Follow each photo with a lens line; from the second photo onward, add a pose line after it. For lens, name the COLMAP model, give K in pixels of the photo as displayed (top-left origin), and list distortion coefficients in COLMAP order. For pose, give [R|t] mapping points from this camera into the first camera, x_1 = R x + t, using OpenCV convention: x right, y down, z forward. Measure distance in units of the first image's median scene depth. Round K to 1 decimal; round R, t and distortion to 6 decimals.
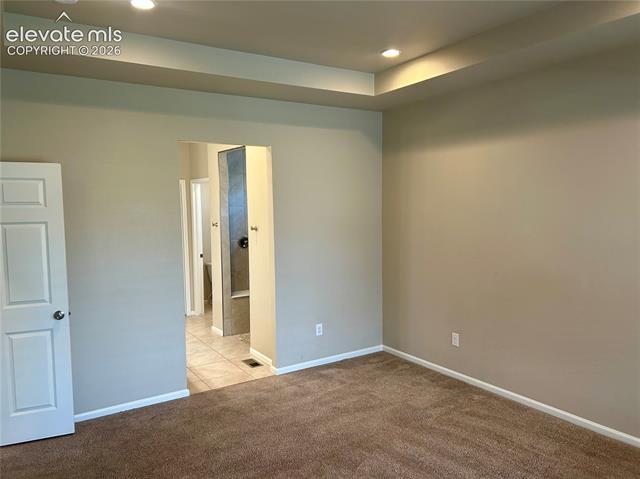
lens RADIAL K [[483.6, 0, 320.6], [0, 483.6, 242.8], [0, 0, 1]] dist [0.076347, -0.064519]
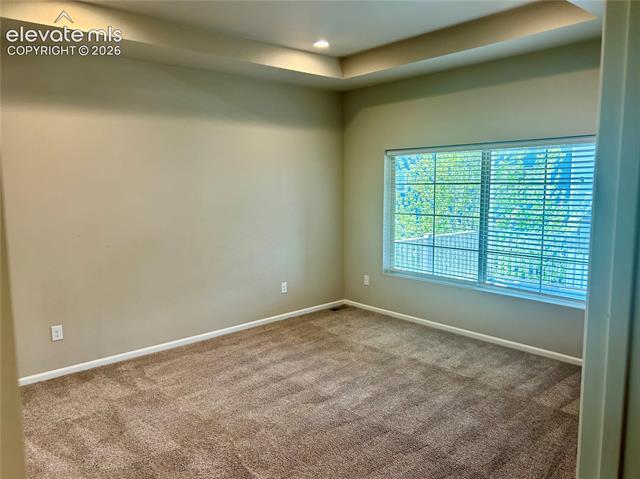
lens RADIAL K [[483.6, 0, 320.6], [0, 483.6, 242.8], [0, 0, 1]] dist [0.076347, -0.064519]
pose [[-0.168856, -0.105014, 0.980030, -0.724563], [0.085338, 0.989017, 0.120680, -0.030724], [-0.981939, 0.104012, -0.158040, 0.730733]]
